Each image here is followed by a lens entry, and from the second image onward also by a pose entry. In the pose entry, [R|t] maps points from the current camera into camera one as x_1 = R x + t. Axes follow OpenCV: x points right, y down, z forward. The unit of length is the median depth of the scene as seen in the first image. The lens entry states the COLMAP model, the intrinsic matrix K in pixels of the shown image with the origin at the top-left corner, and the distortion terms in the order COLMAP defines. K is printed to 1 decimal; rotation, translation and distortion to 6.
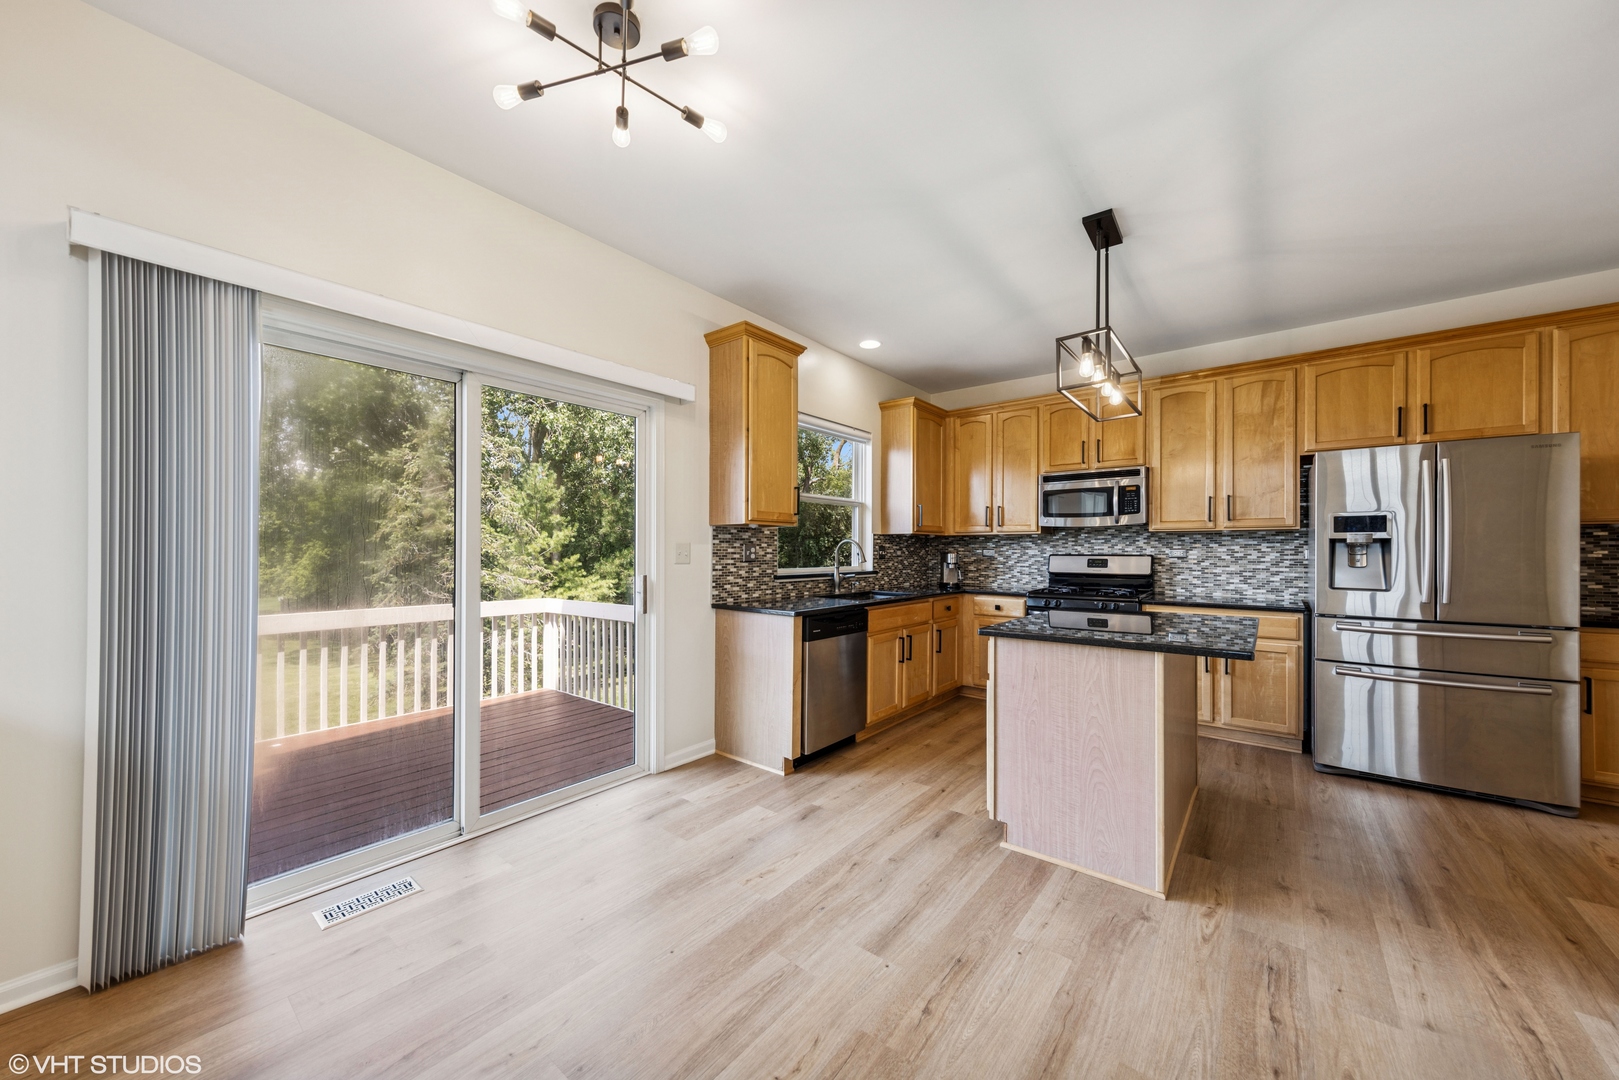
lens RADIAL K [[602.3, 0, 810.7], [0, 602.3, 546.7], [0, 0, 1]] dist [-0.003971, -0.000047]
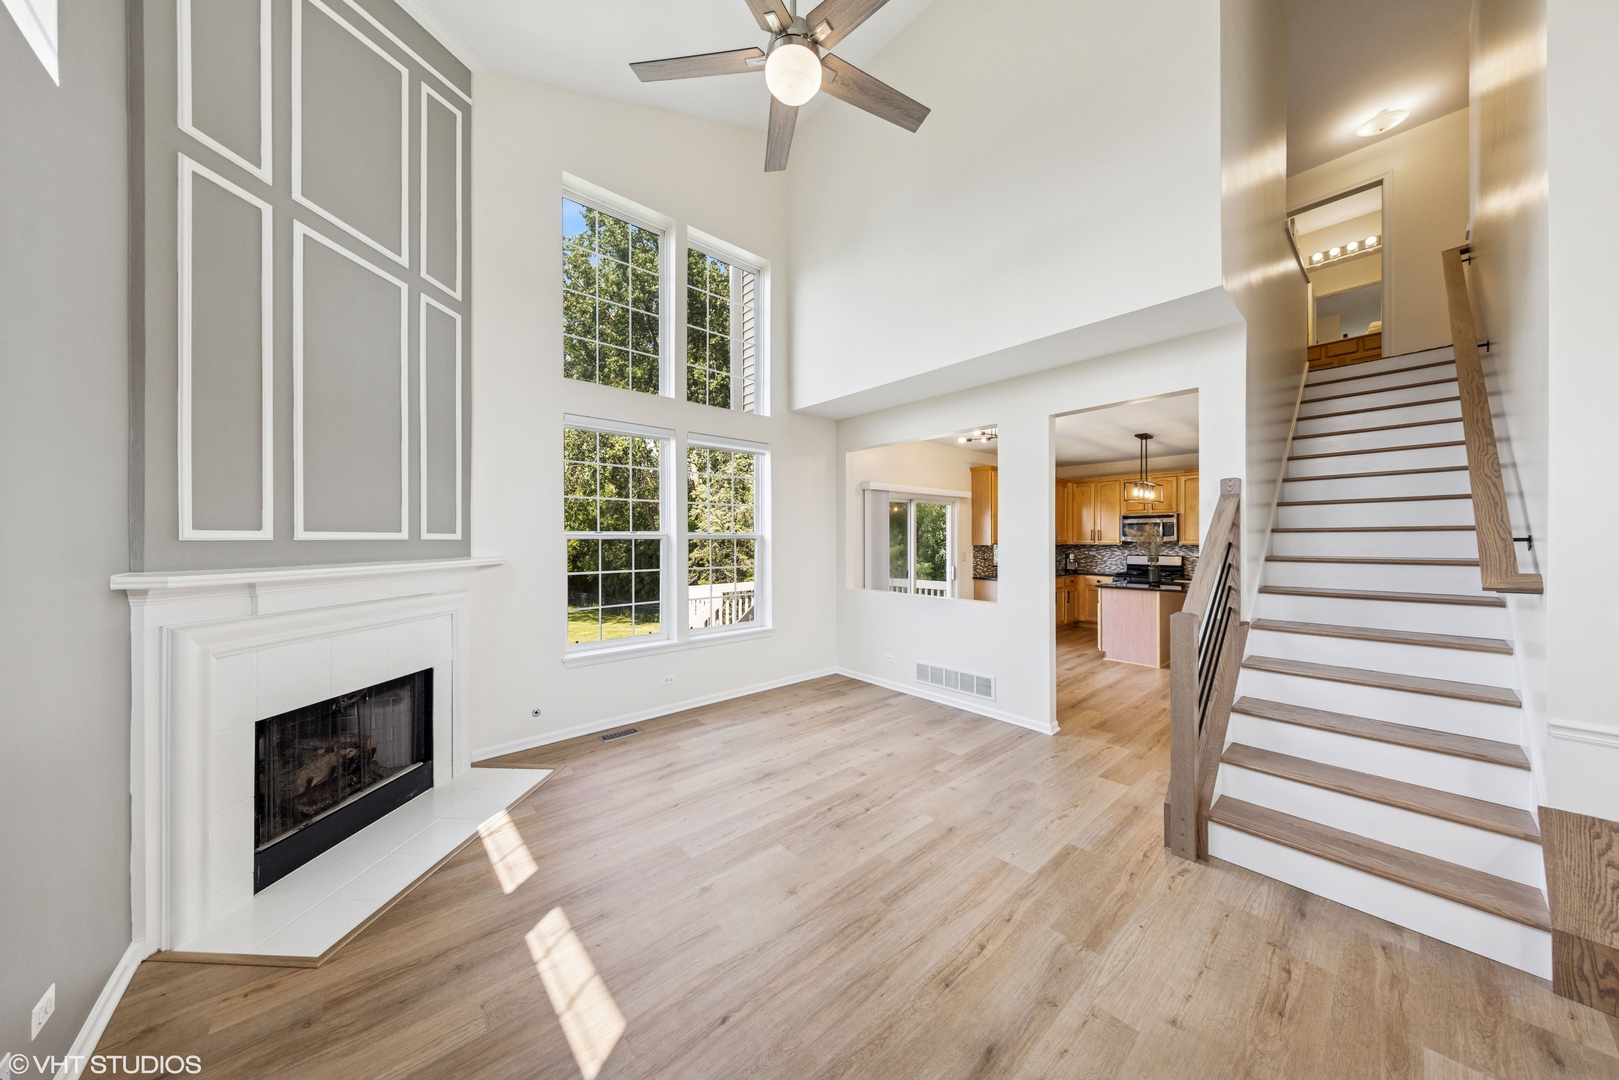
lens RADIAL K [[519.7, 0, 804.8], [0, 519.7, 538.2], [0, 0, 1]] dist [0.002670, 0.000060]
pose [[0.980298, -0.007443, -0.197385, -0.325048], [0.008039, 0.999965, 0.002218, -0.058377], [0.197362, -0.003761, 0.980324, -0.950680]]
